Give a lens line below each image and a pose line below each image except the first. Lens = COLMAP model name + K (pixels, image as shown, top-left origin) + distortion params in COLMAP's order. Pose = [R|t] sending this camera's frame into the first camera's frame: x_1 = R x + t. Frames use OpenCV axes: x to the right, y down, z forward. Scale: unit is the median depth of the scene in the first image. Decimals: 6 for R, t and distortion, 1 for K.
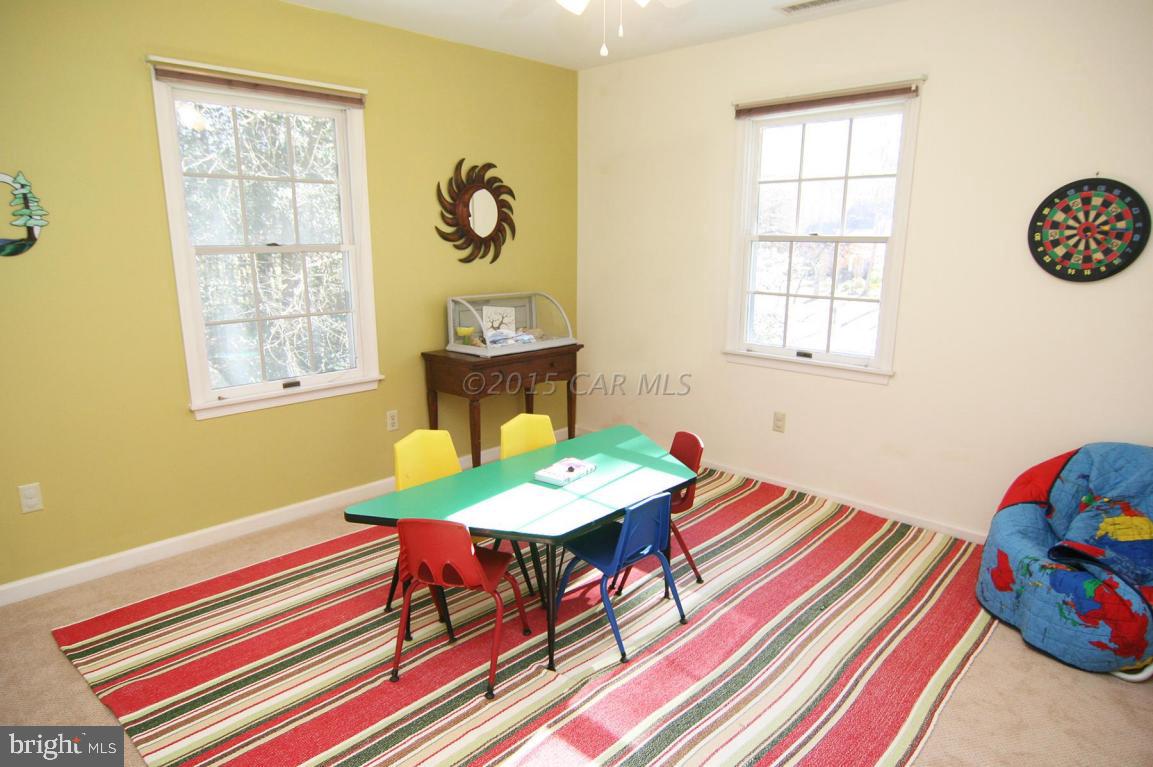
lens RADIAL K [[692.2, 0, 576.5], [0, 692.2, 383.5], [0, 0, 1]] dist [0.033852, 0.000654]
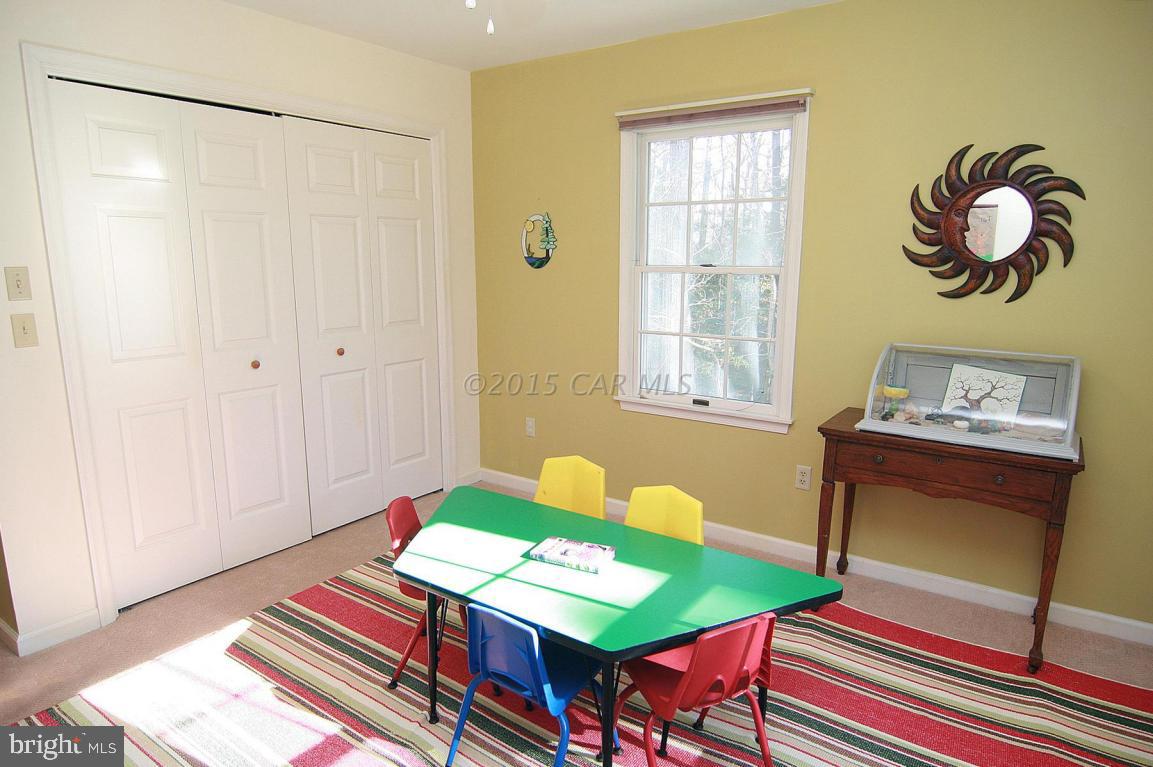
lens RADIAL K [[720.0, 0, 576.5], [0, 720.0, 383.5], [0, 0, 1]] dist [0.015863, -0.002236]
pose [[0.154874, 0.169402, -0.973302, 0.502773], [-0.225591, 0.965225, 0.132100, -0.107617], [0.961833, 0.199109, 0.187704, 0.549168]]
